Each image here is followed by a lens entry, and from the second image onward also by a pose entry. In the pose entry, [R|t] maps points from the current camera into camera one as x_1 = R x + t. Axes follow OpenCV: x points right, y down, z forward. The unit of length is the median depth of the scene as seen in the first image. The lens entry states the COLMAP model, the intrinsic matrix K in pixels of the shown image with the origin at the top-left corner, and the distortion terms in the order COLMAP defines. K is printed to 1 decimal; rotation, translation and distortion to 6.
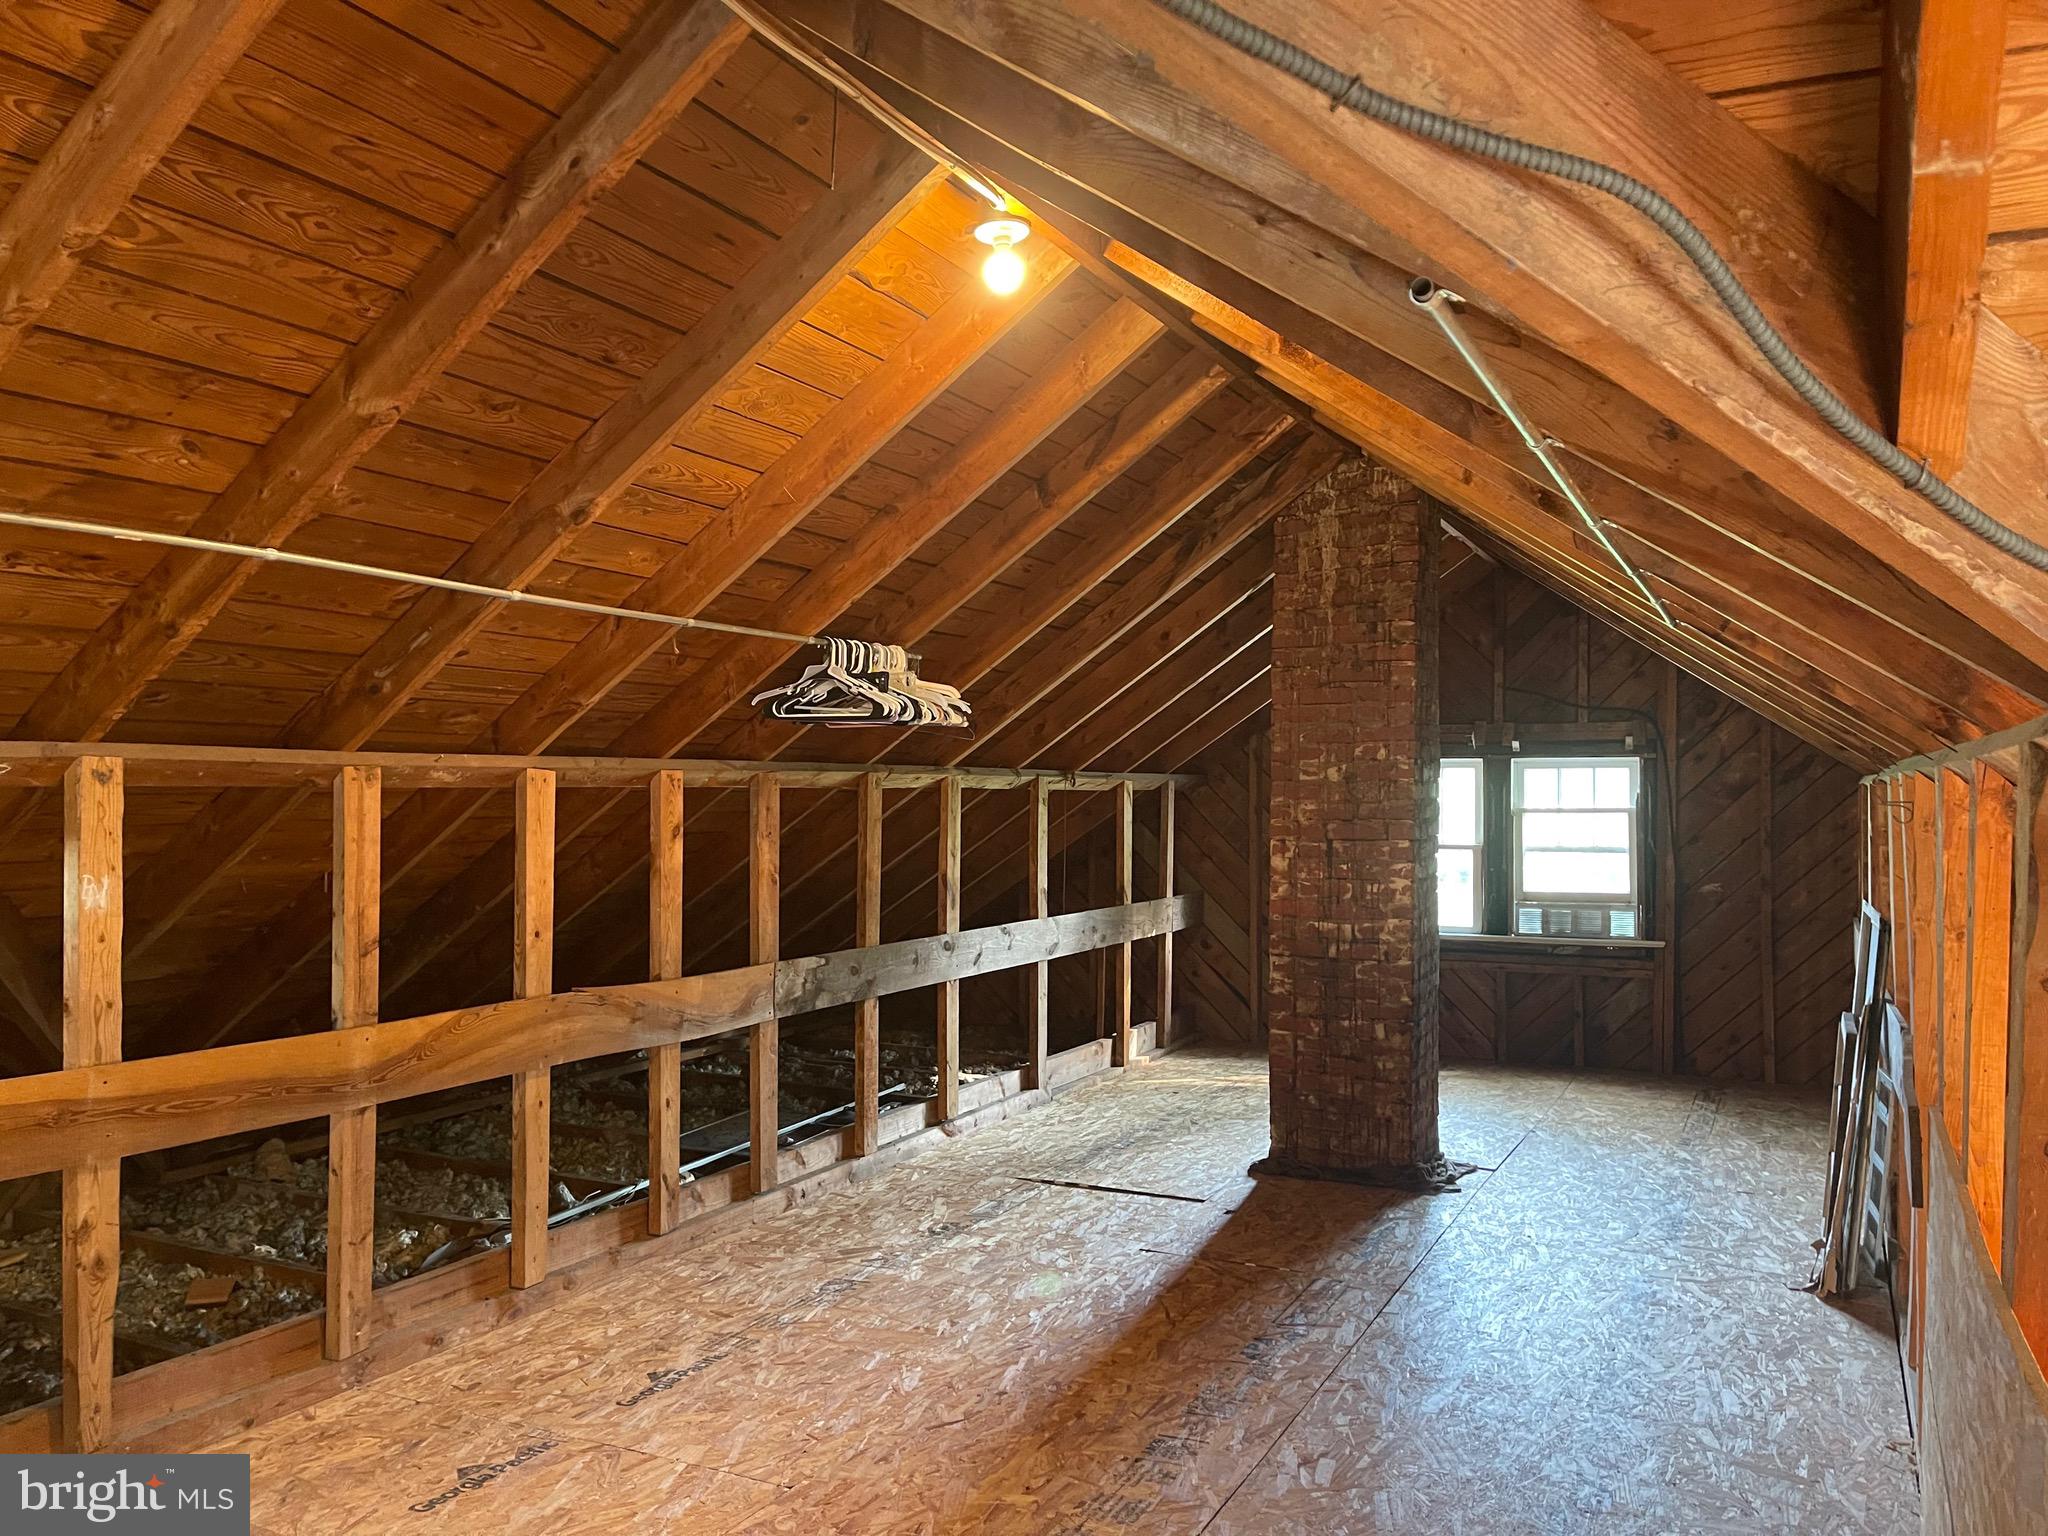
lens RADIAL K [[1557.7, 0, 1027.2], [0, 1557.7, 729.0], [0, 0, 1]] dist [0.028537, -0.004362]
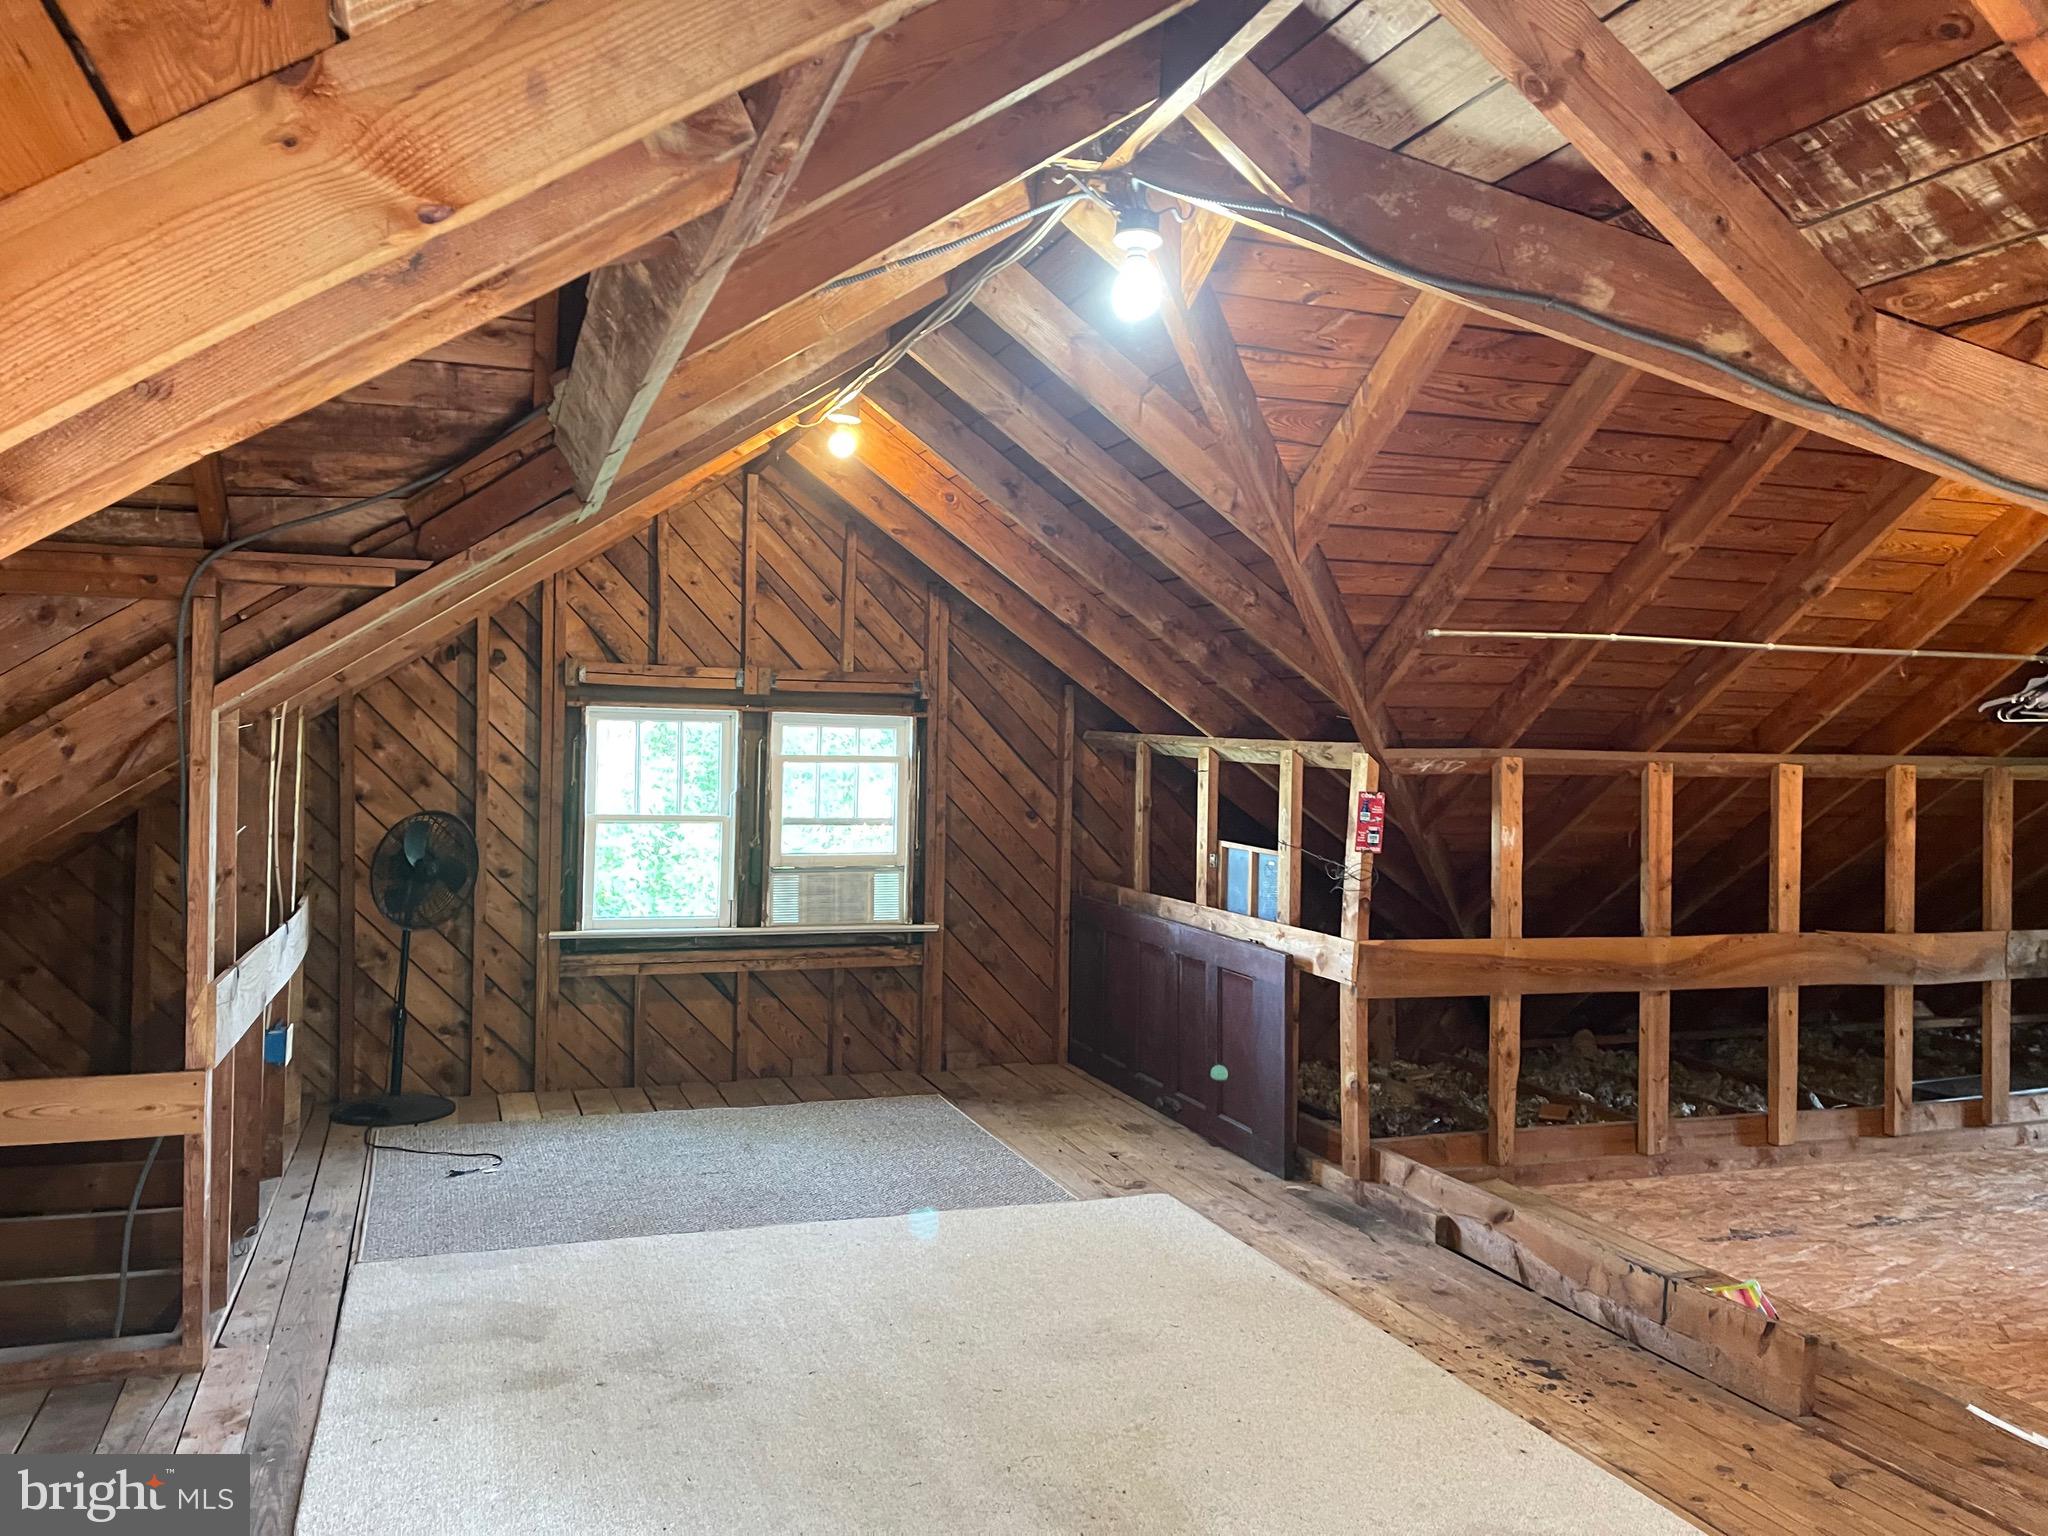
lens RADIAL K [[1575.9, 0, 1024.0], [0, 1575.9, 768.0], [0, 0, 1]] dist [0.102560, -0.142314]
pose [[0.725510, 0.017398, -0.687991, 0.169607], [0.012068, 0.999205, 0.037995, -0.033496], [0.688105, -0.035868, 0.724724, -0.486306]]
